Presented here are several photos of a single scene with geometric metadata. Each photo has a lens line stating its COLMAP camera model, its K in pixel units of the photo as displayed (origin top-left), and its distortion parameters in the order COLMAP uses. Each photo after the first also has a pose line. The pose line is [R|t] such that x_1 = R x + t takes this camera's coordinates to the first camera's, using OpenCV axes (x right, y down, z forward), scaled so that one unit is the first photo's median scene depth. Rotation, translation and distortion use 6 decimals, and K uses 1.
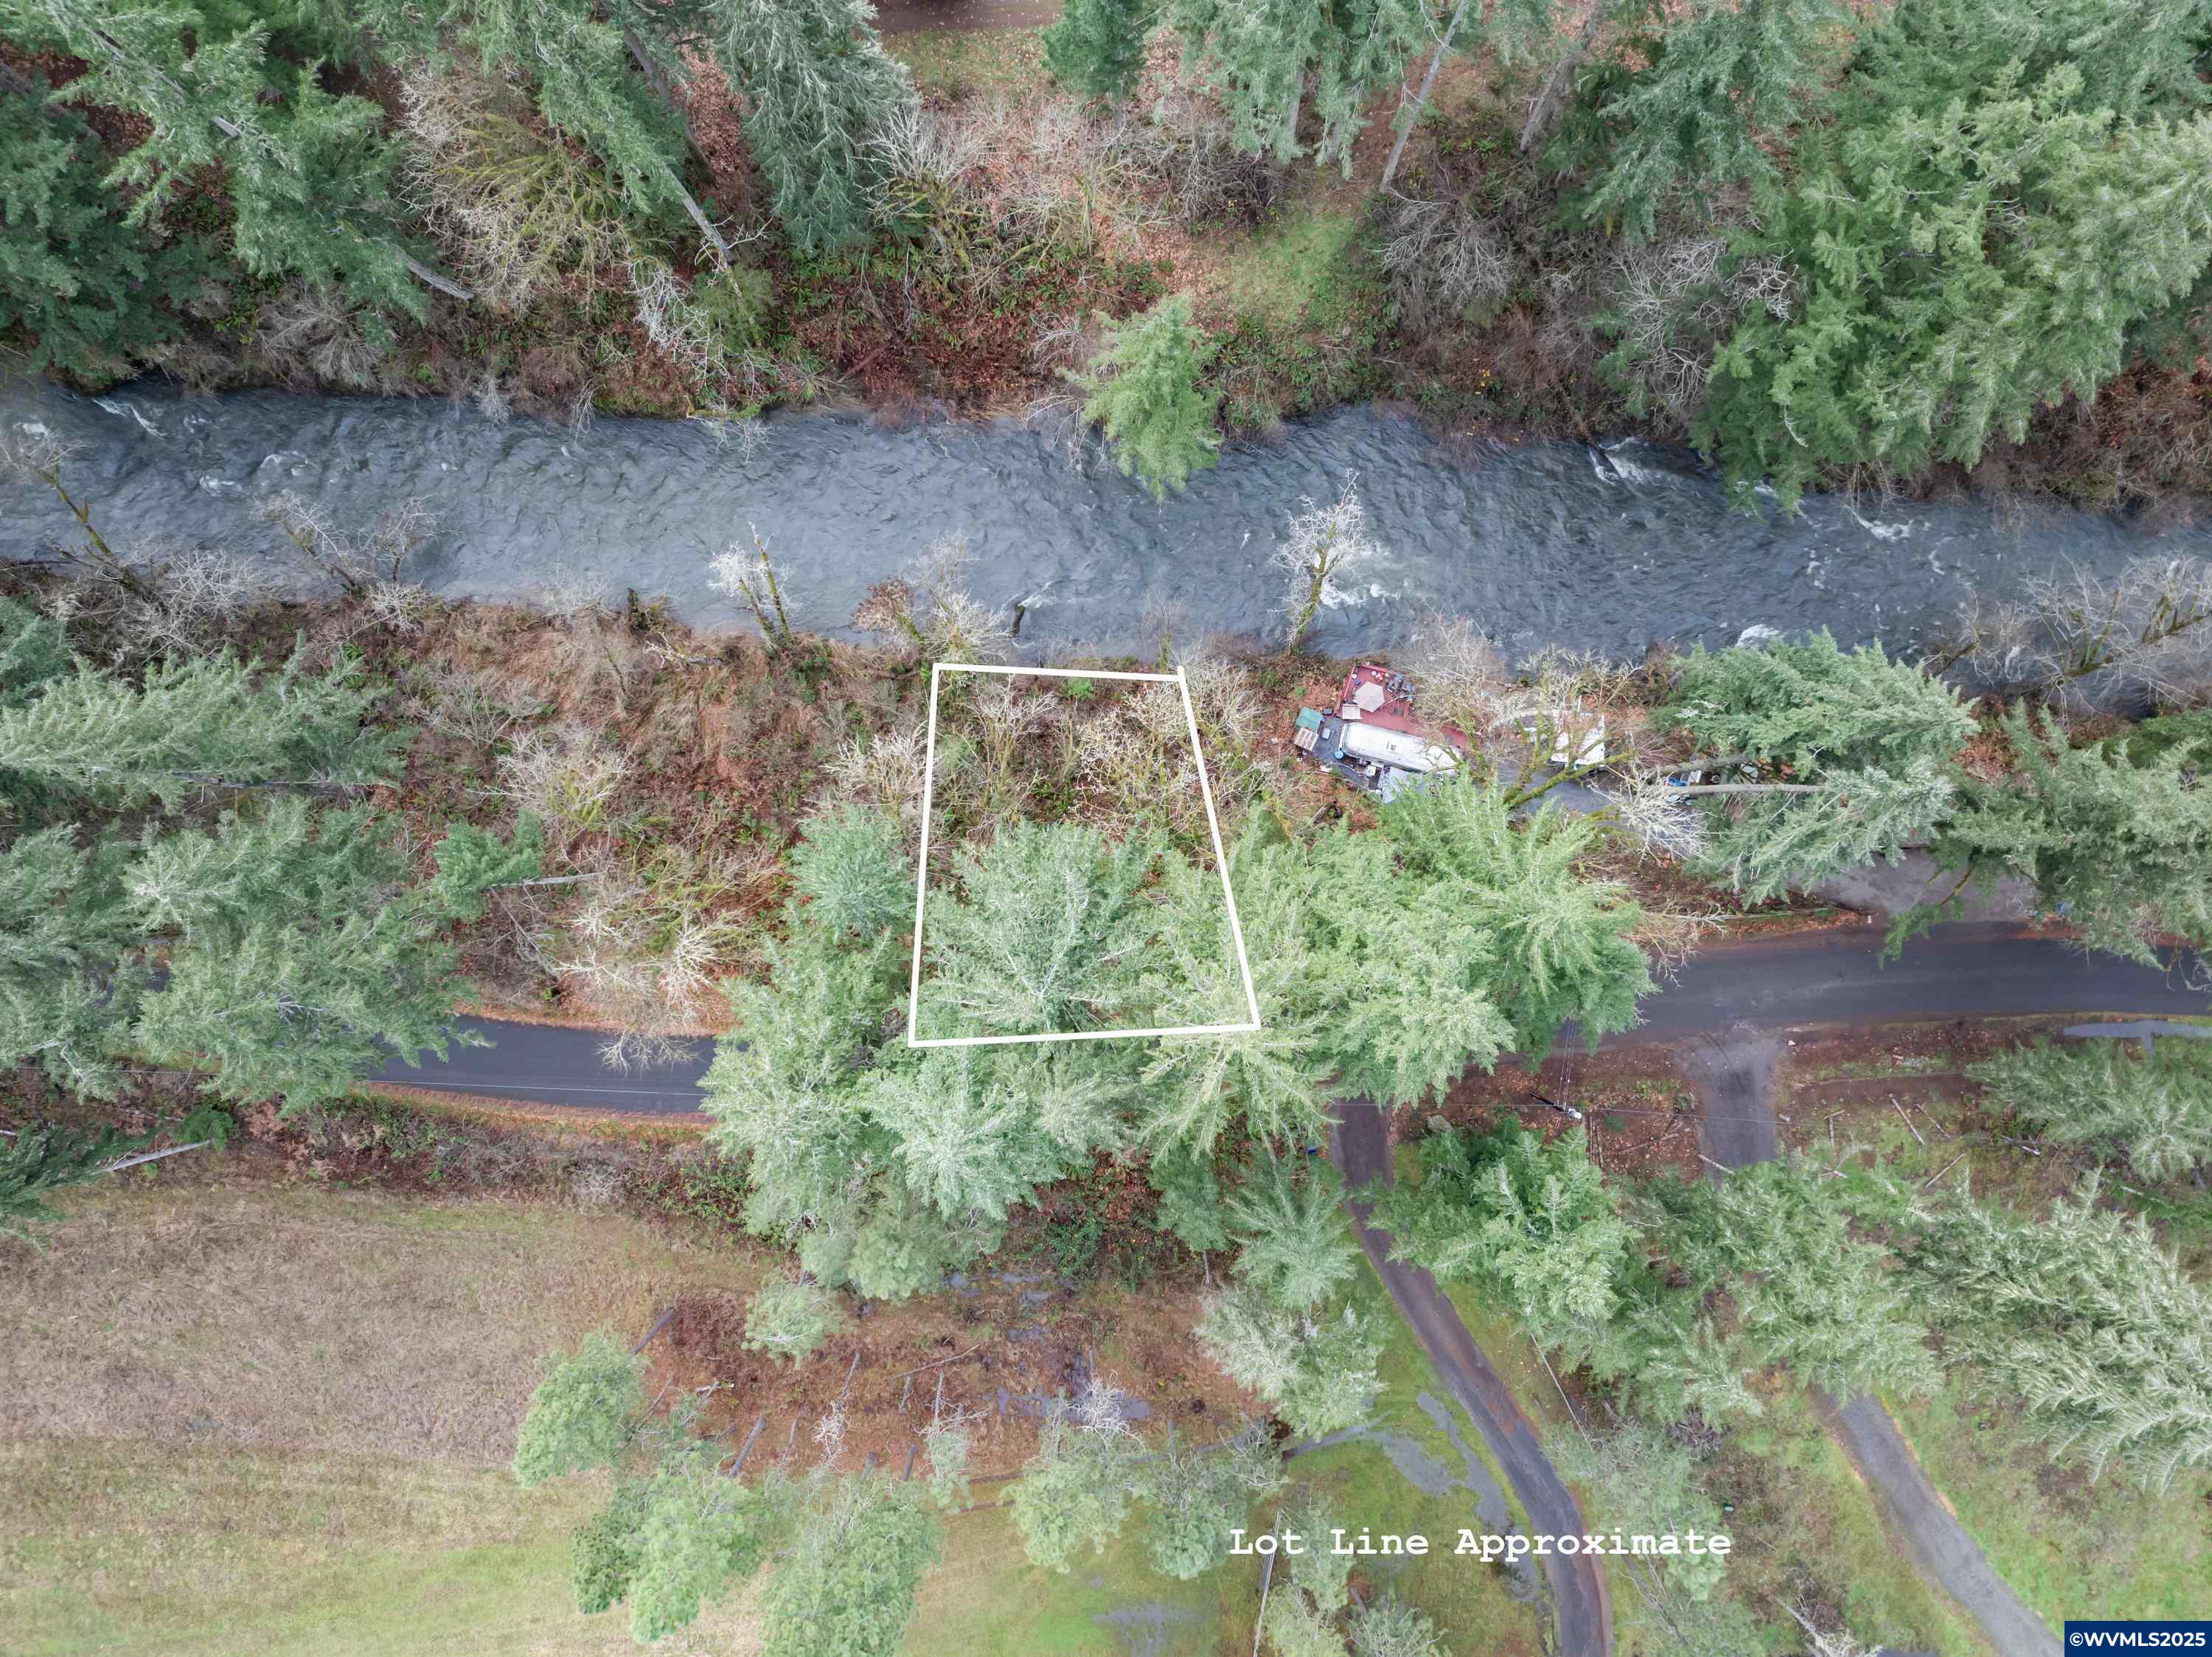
lens RADIAL K [[1556.8, 0, 1112.3], [0, 1556.8, 828.1], [0, 0, 1]] dist [-0.062497, 0.036659]
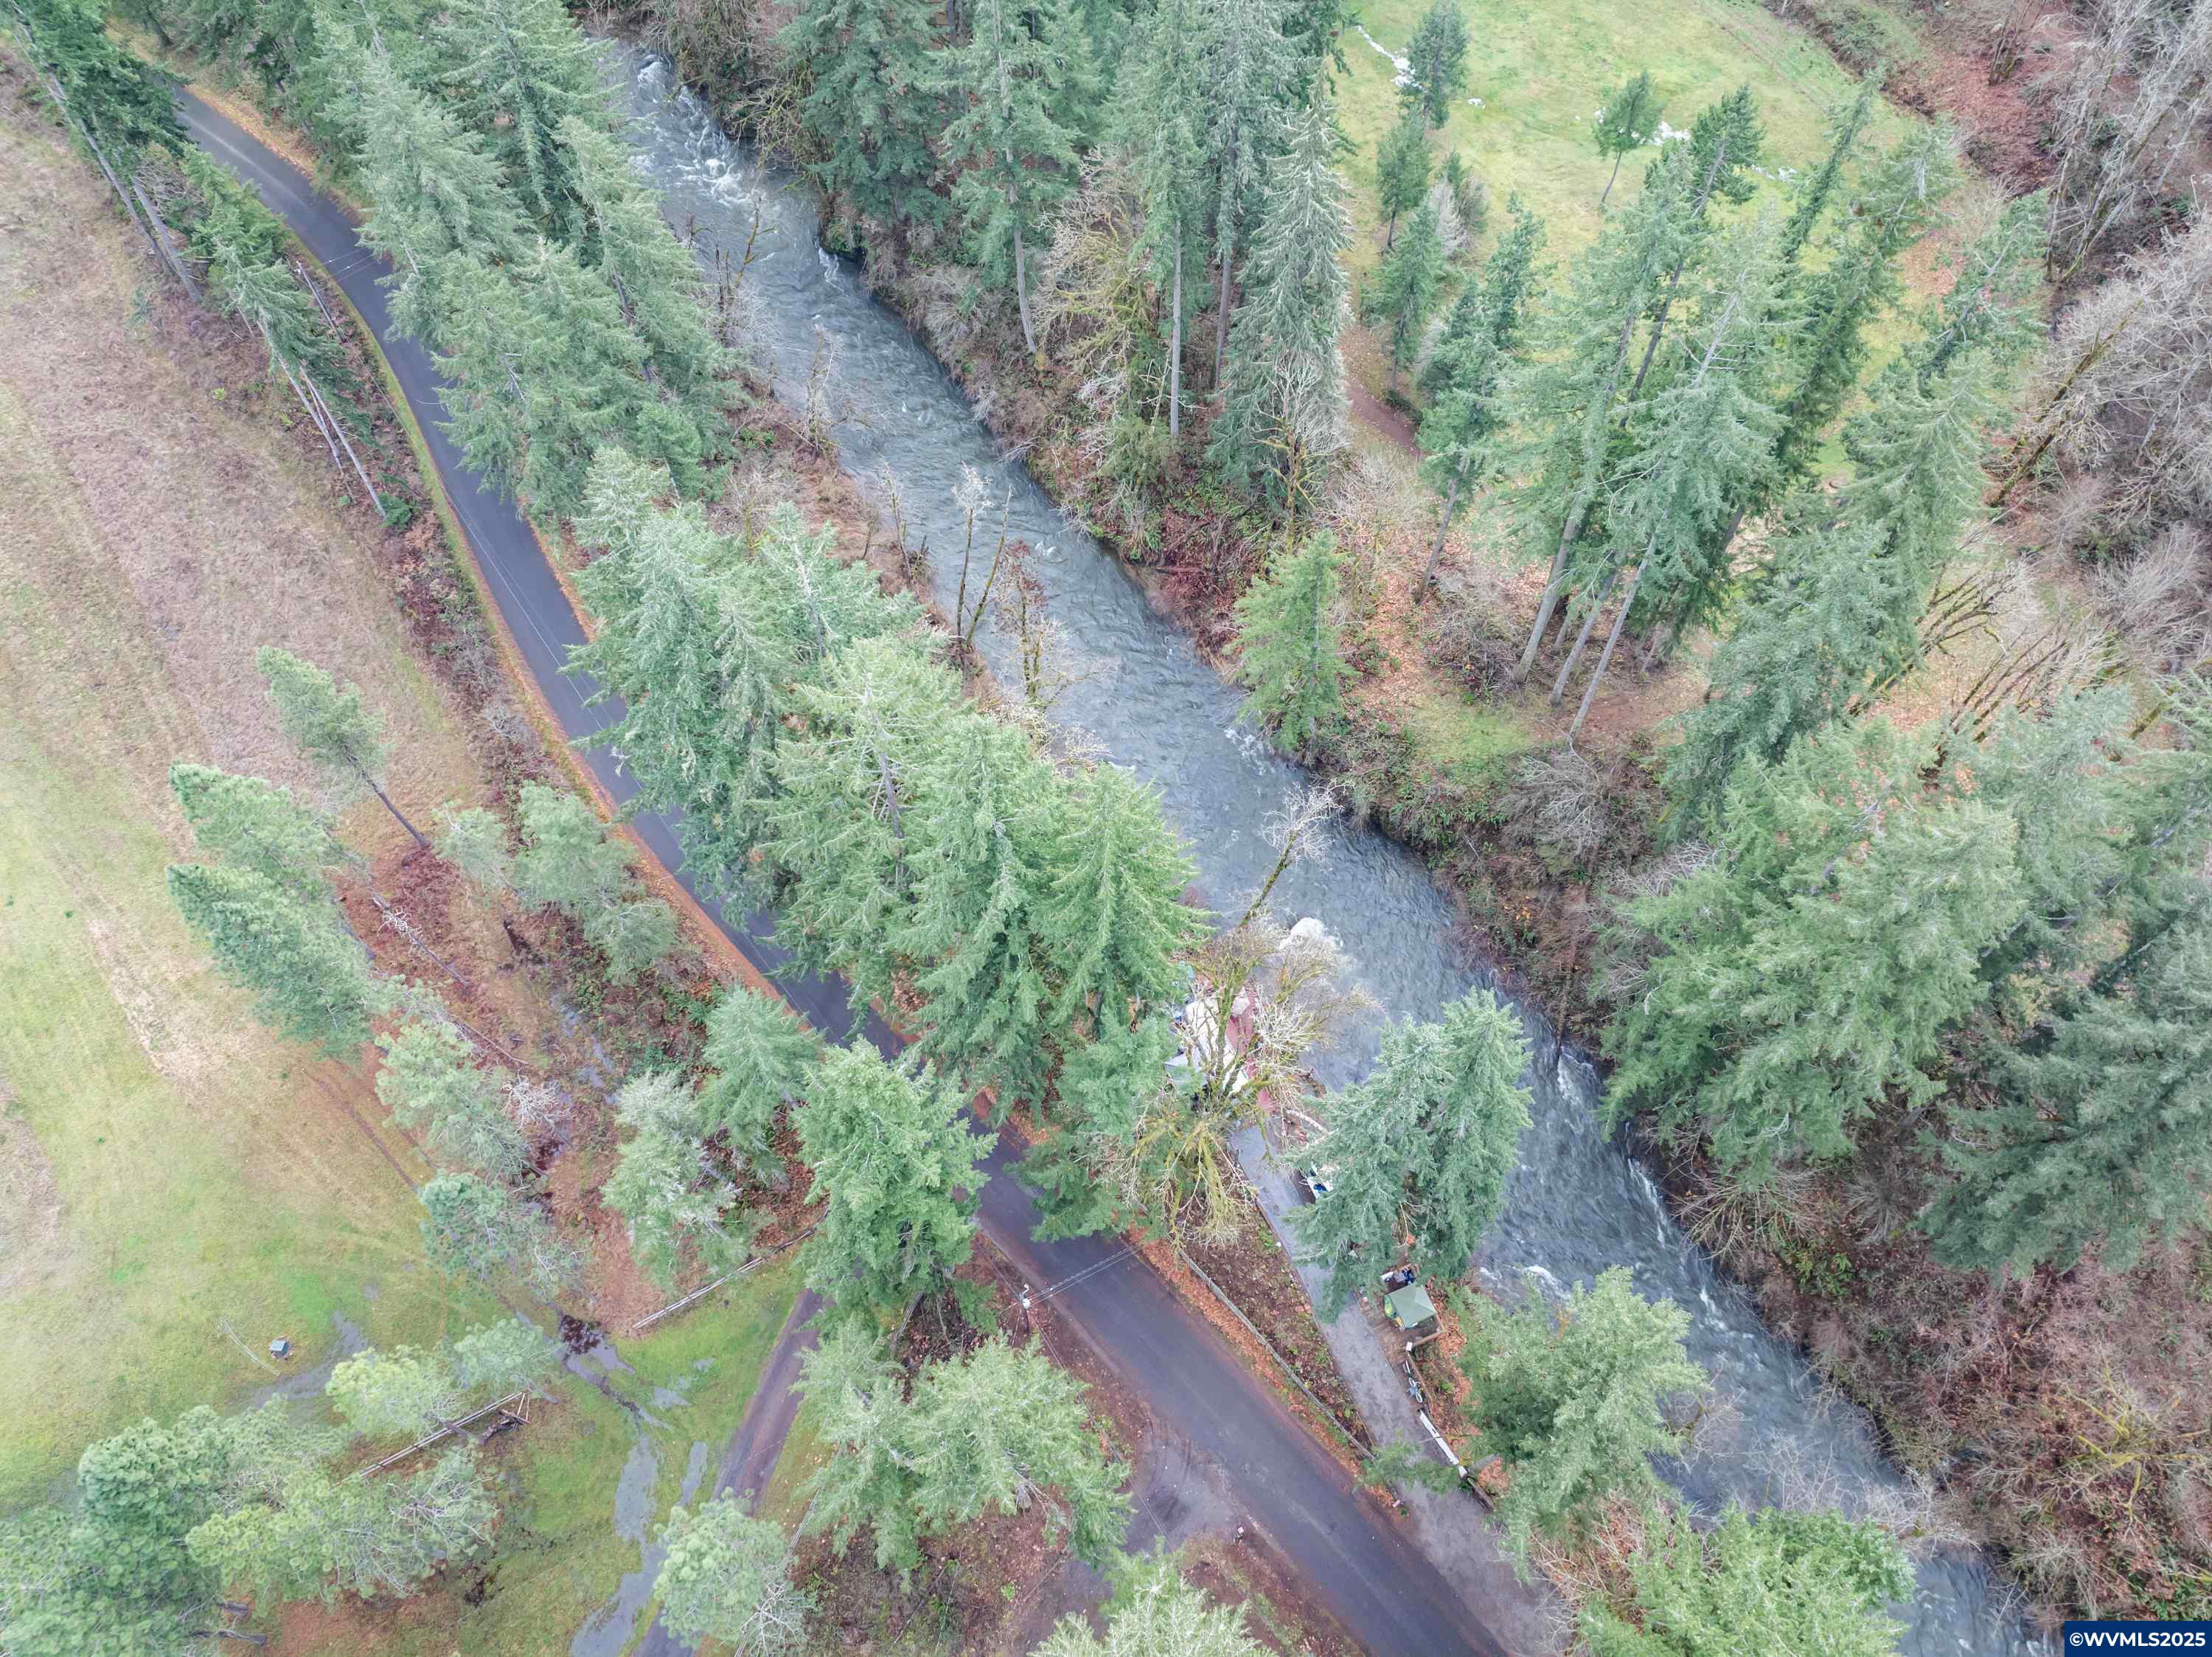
lens RADIAL K [[1556.8, 0, 1112.3], [0, 1556.8, 828.1], [0, 0, 1]] dist [-0.062497, 0.036659]
pose [[0.617519, 0.690697, -0.376310, 0.451702], [-0.786556, 0.541683, -0.296496, 0.245494], [-0.000948, 0.479080, 0.877771, -0.012341]]
